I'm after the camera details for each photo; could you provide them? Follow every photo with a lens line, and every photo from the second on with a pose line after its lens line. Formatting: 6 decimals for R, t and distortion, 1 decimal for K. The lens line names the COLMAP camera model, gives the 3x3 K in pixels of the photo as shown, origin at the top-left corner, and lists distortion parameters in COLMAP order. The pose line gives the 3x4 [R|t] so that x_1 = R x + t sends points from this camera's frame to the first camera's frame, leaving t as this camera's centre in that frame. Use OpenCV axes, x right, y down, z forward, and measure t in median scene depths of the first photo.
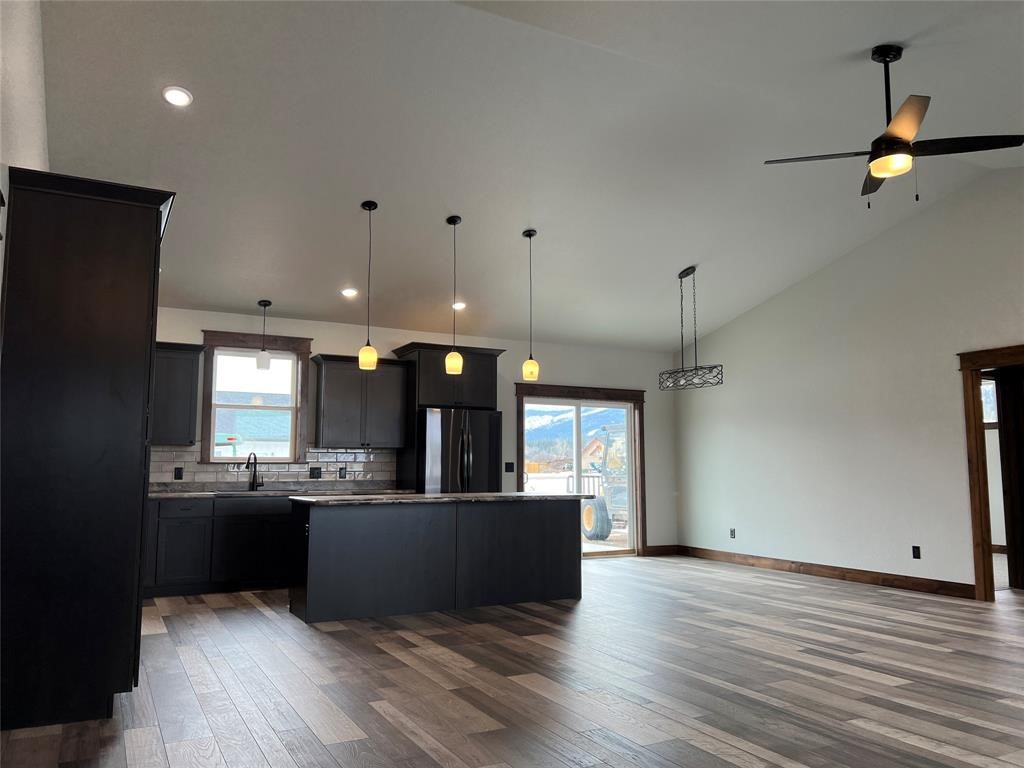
lens RADIAL K [[761.5, 0, 515.3], [0, 761.5, 385.1], [0, 0, 1]] dist [0.040655, -0.001268]
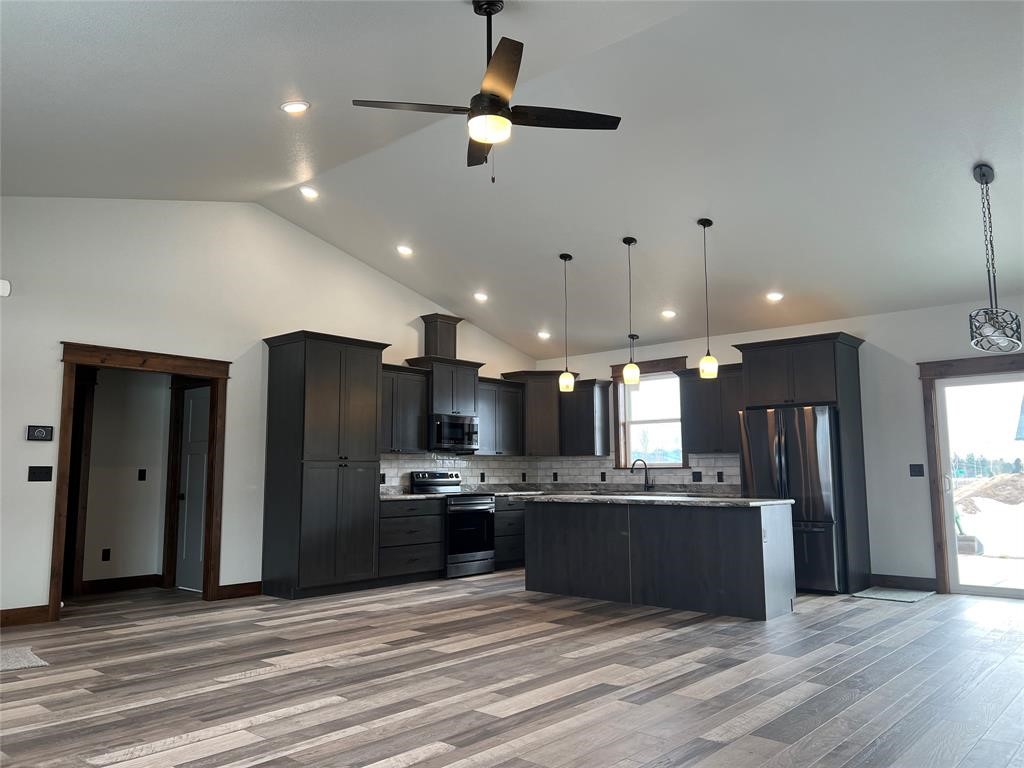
lens RADIAL K [[761.5, 0, 513.8], [0, 761.5, 384.9], [0, 0, 1]] dist [0.040655, -0.001268]
pose [[0.313198, -0.112600, -0.942989, 0.737986], [0.108958, 0.990650, -0.082103, 0.047217], [0.943417, -0.077032, 0.322538, 0.421782]]
